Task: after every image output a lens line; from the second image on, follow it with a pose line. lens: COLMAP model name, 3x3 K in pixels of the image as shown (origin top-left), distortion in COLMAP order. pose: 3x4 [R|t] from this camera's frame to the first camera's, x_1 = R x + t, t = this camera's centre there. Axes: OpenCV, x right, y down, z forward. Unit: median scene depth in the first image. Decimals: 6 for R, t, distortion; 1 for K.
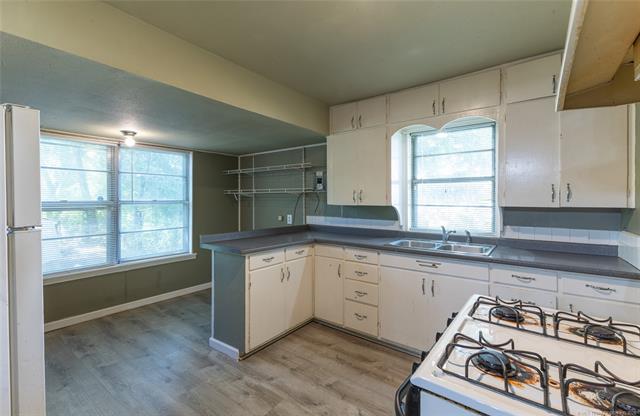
lens RADIAL K [[281.8, 0, 321.6], [0, 281.8, 201.4], [0, 0, 1]] dist [0.000290, -0.000442]
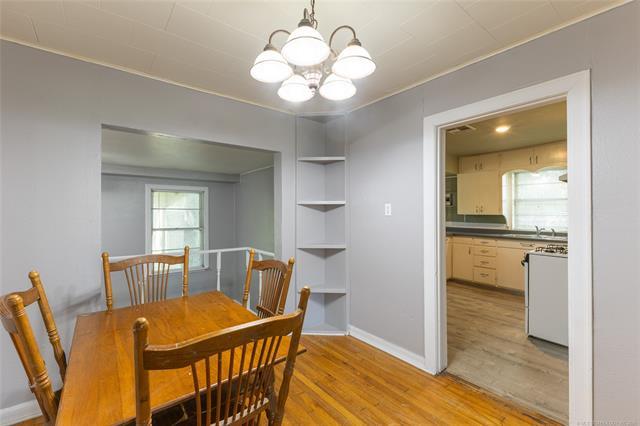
lens RADIAL K [[284.6, 0, 317.1], [0, 284.6, 212.4], [0, 0, 1]] dist [0.001009, -0.000062]
pose [[0.966698, -0.001008, -0.255917, -0.400974], [0.000311, 0.999996, -0.002765, 0.004832], [0.255919, 0.002593, 0.966695, -0.977825]]
